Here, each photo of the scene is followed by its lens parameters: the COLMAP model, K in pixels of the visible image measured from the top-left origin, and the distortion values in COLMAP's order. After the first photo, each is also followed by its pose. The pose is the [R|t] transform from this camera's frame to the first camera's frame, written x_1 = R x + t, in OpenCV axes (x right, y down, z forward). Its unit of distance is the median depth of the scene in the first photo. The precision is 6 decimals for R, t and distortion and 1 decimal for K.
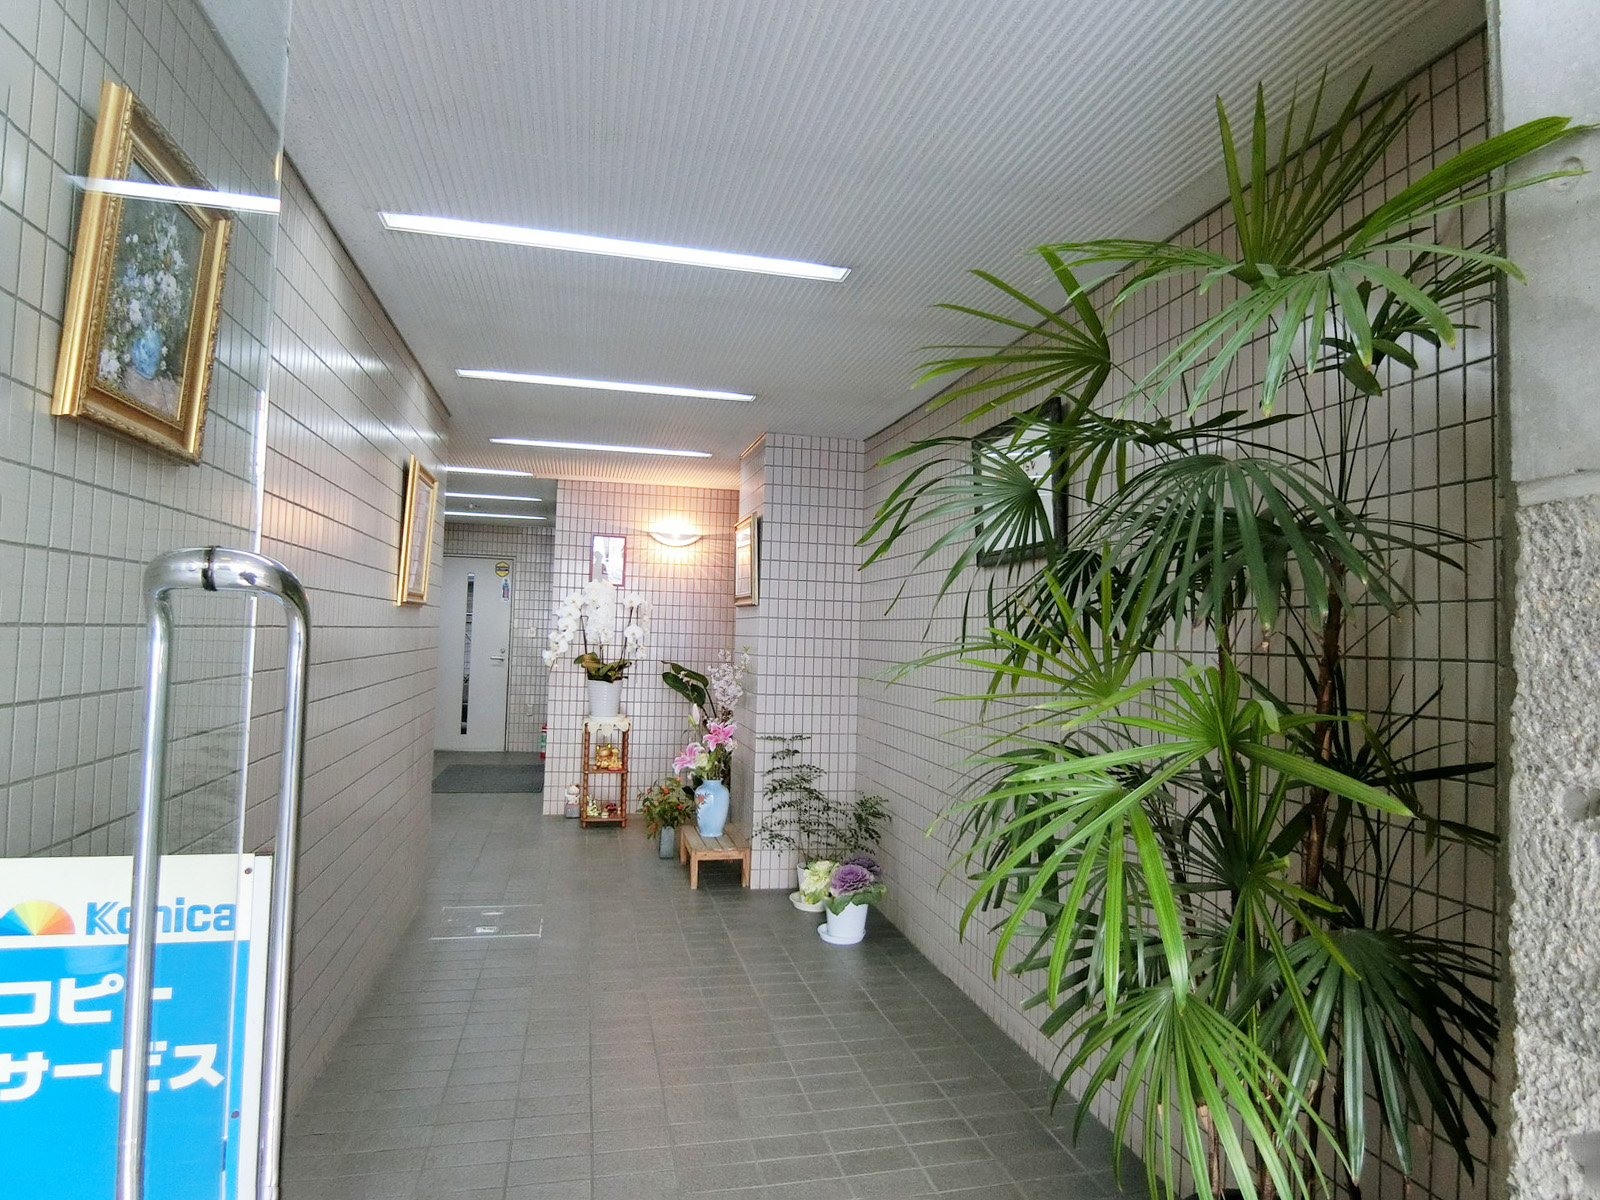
lens RADIAL K [[875.1, 0, 786.9], [0, 875.1, 593.9], [0, 0, 1]] dist [-0.024587, 0.001434]
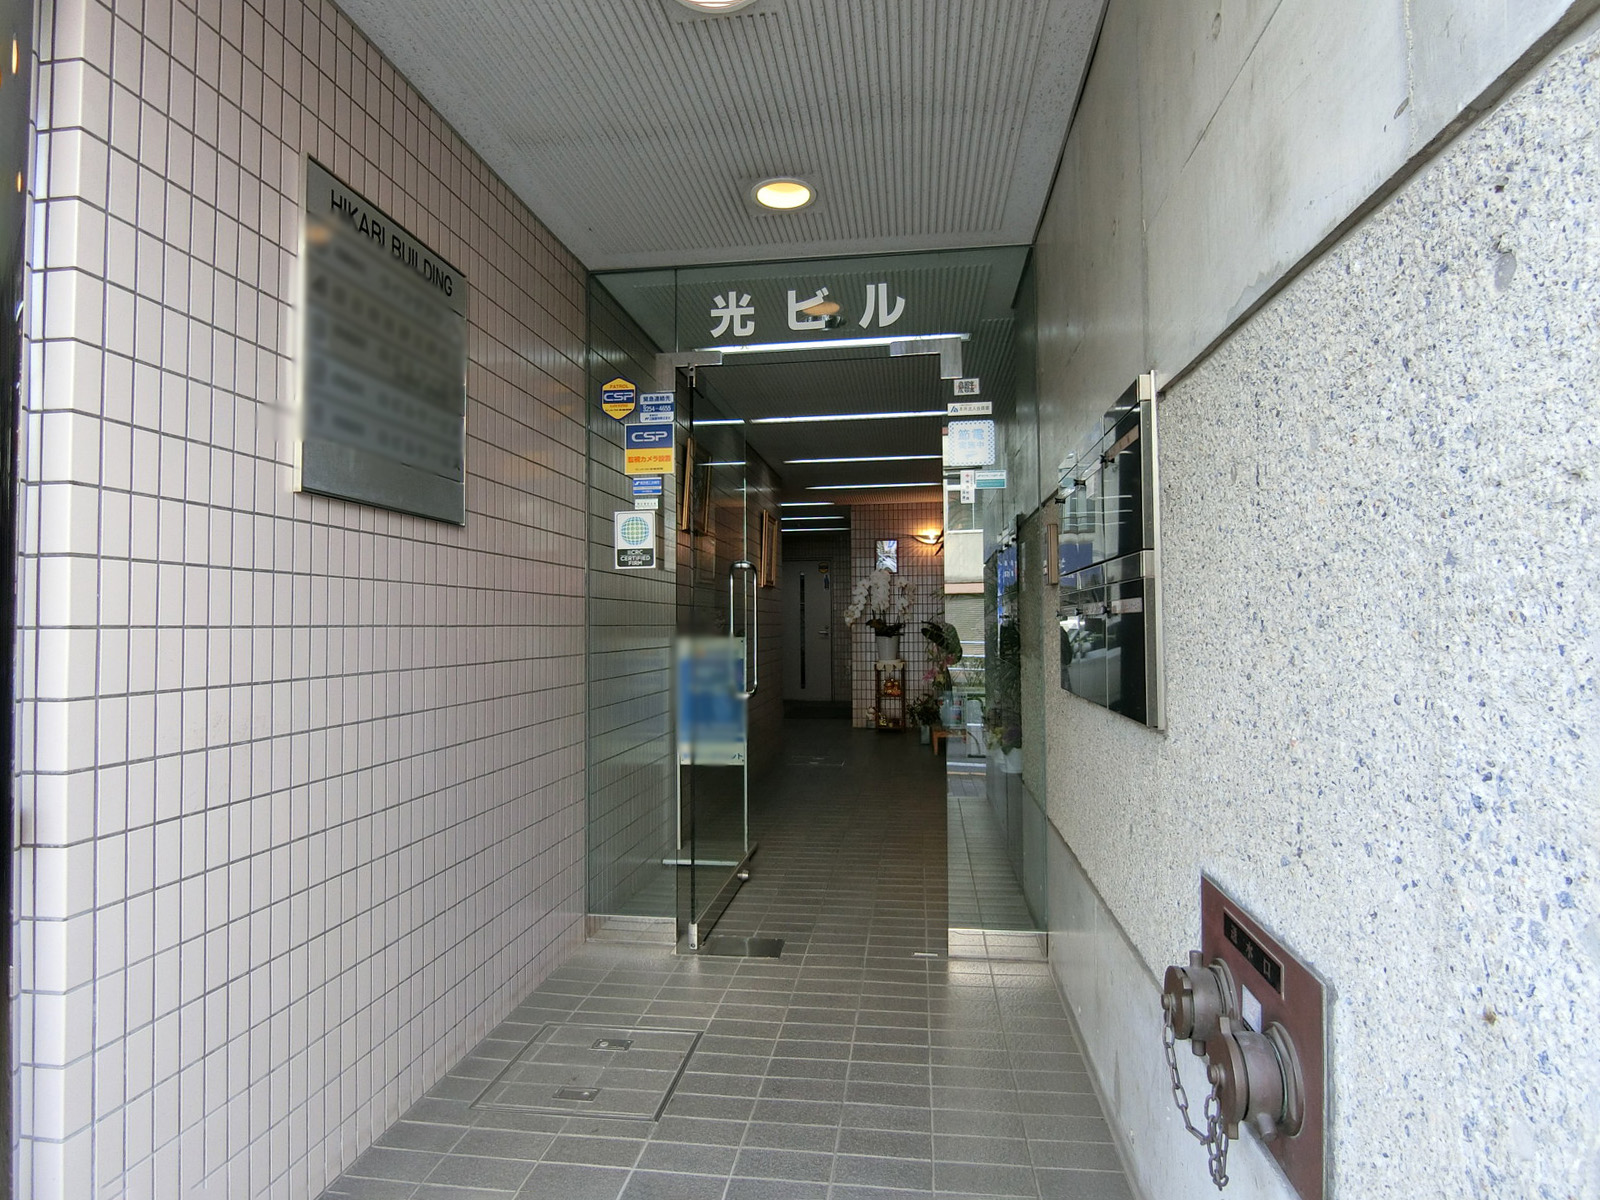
lens RADIAL K [[875.1, 0, 792.0], [0, 875.1, 600.3], [0, 0, 1]] dist [-0.024587, 0.001434]
pose [[0.933033, -0.048833, -0.356462, 0.176648], [0.054518, 0.998495, 0.005913, 0.018880], [0.355637, -0.024951, 0.934291, -0.457558]]
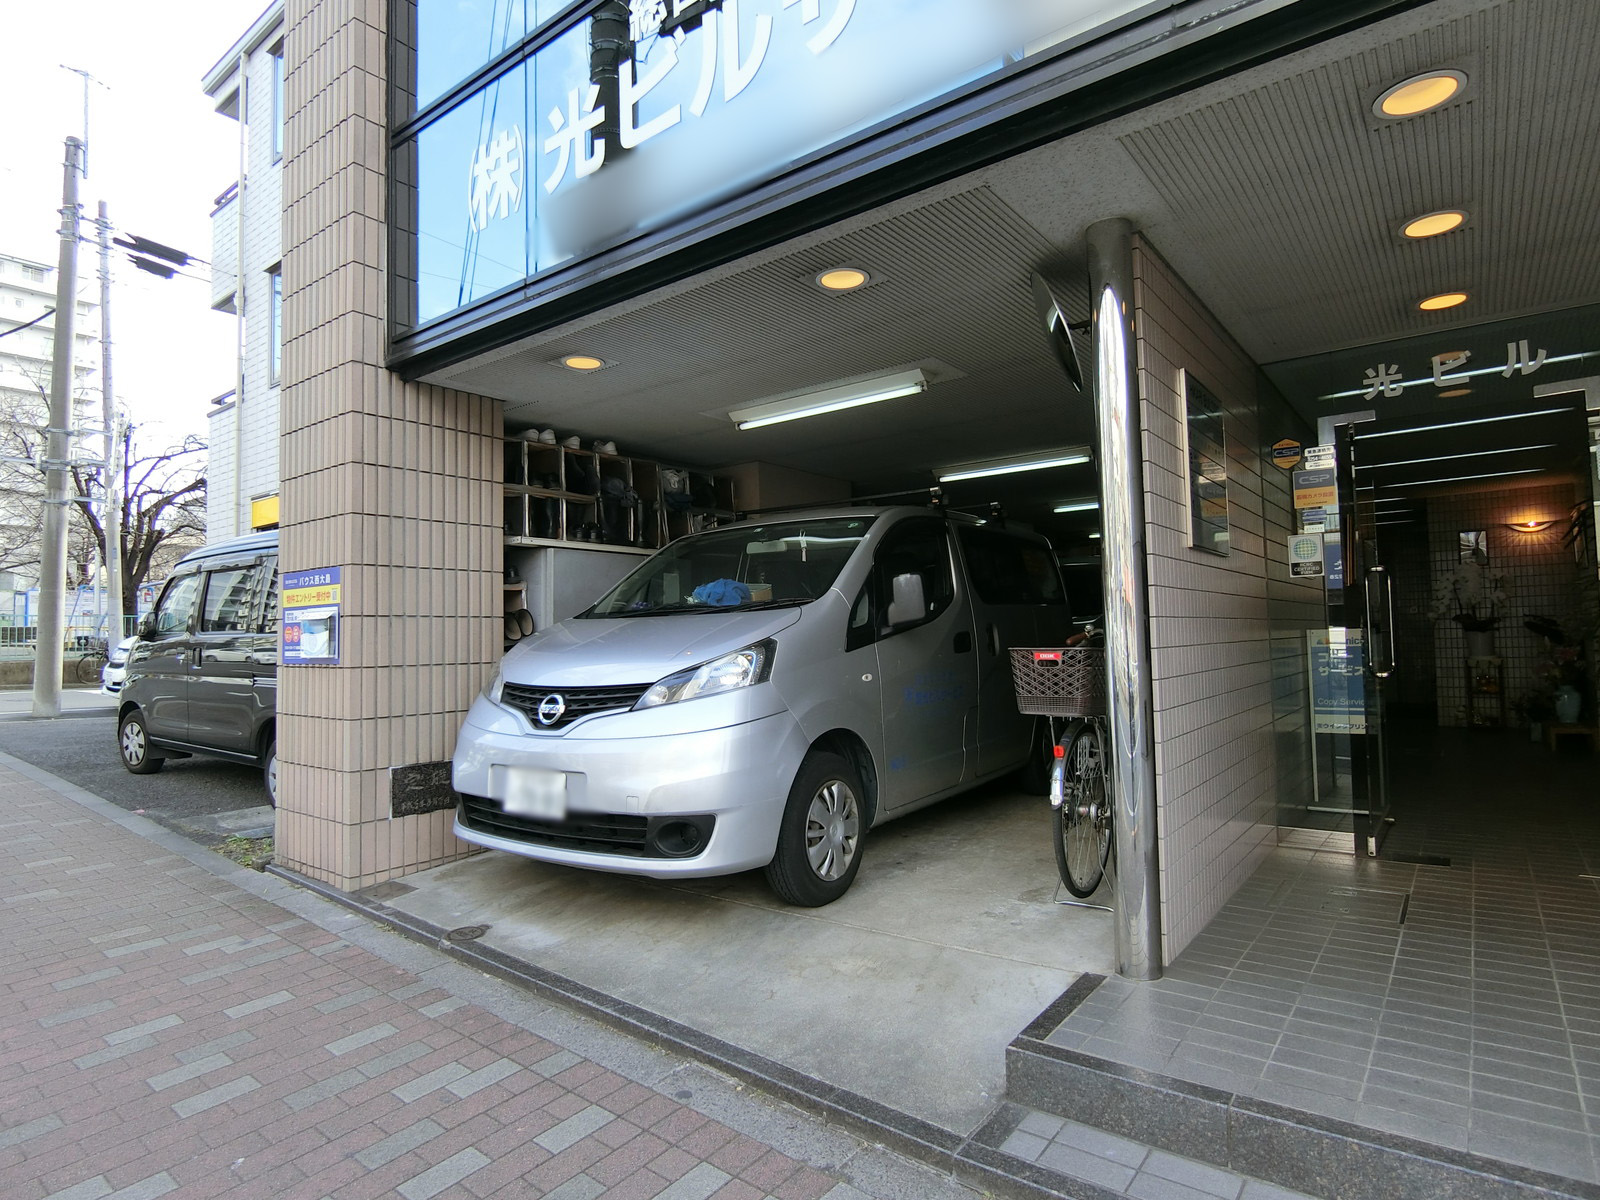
lens RADIAL K [[875.1, 0, 816.4], [0, 875.1, 604.8], [0, 0, 1]] dist [-0.024587, 0.001434]
pose [[0.636480, -0.079579, -0.767177, 0.190402], [0.083413, 0.995931, -0.034105, 0.012078], [0.766770, -0.042286, 0.640528, -0.744042]]
